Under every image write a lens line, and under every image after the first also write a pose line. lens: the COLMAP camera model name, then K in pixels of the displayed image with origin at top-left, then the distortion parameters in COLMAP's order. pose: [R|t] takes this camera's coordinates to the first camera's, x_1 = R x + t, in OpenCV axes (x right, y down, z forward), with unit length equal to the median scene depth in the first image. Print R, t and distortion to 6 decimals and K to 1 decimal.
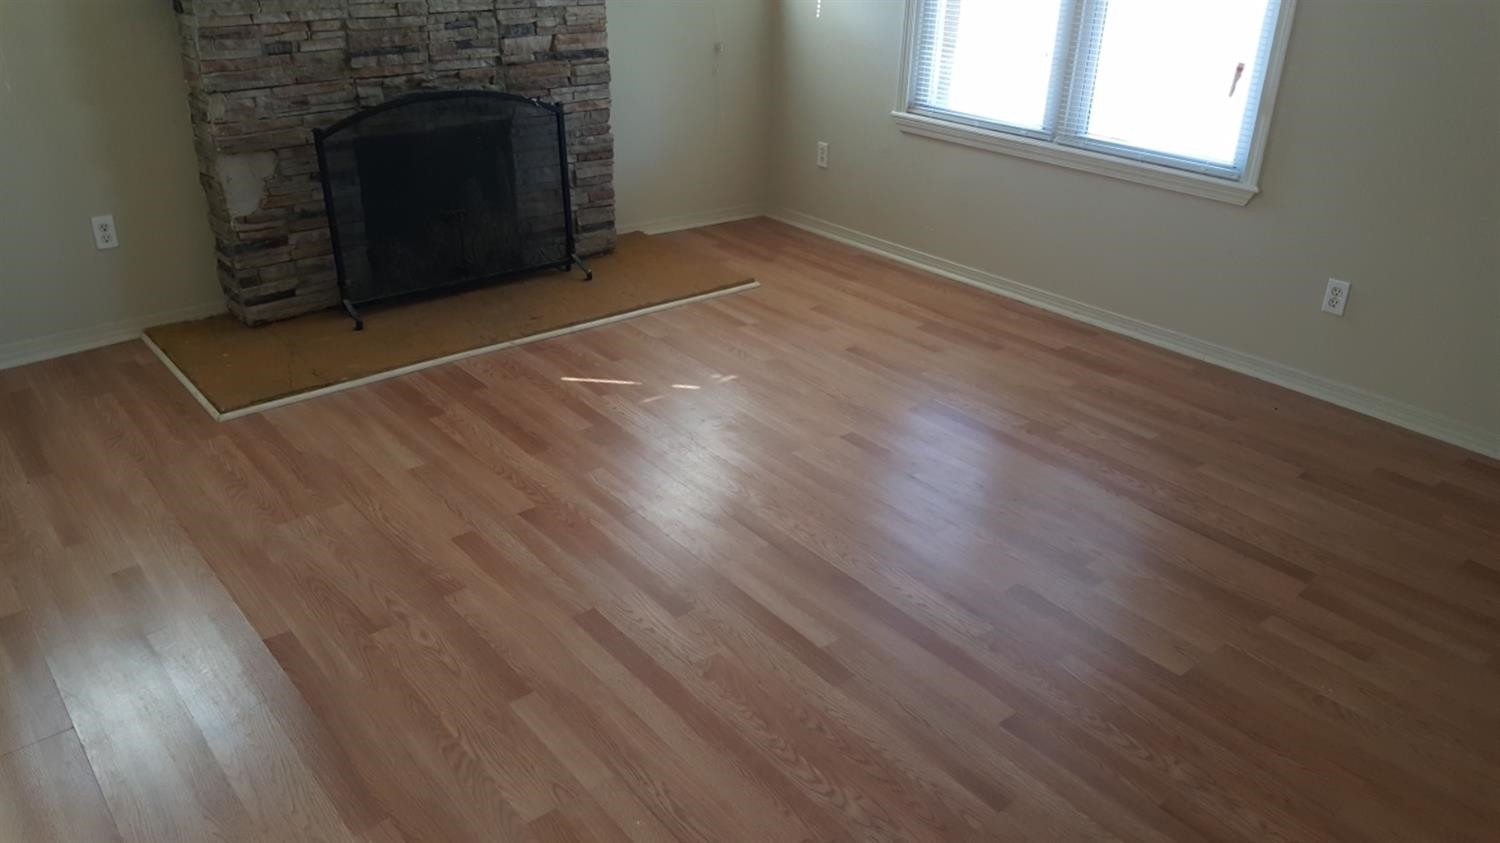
lens RADIAL K [[1110.7, 0, 745.4], [0, 1110.7, 423.8], [0, 0, 1]] dist [0.152752, -0.253977]
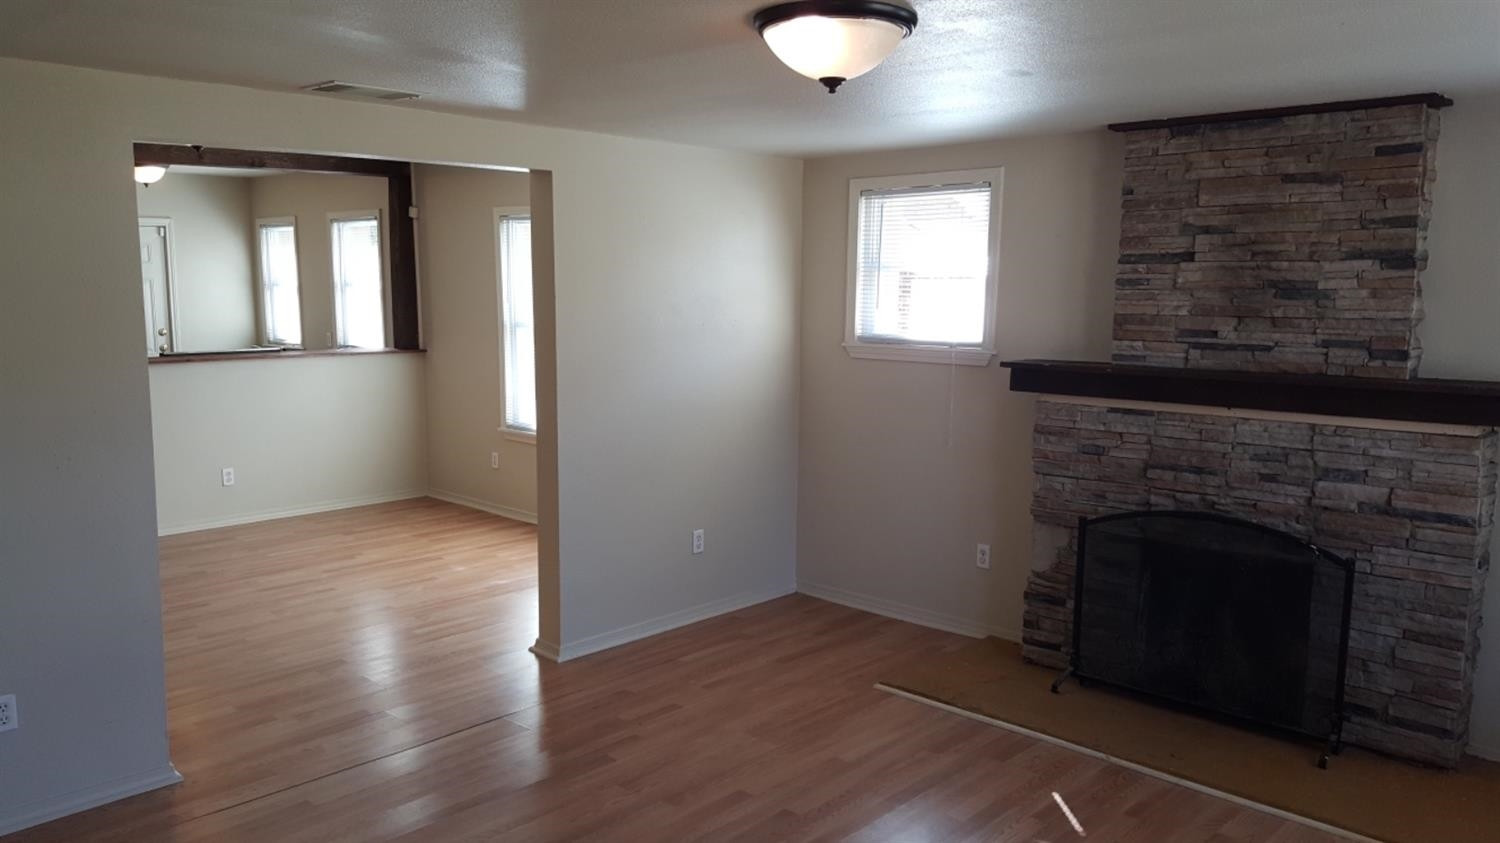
lens RADIAL K [[1103.2, 0, 743.9], [0, 1103.2, 442.4], [0, 0, 1]] dist [0.163645, -0.267939]
pose [[0.111271, 0.118514, -0.986698, 0.626110], [-0.439436, 0.896392, 0.058112, -0.217094], [0.891356, 0.427124, 0.151821, 0.435781]]
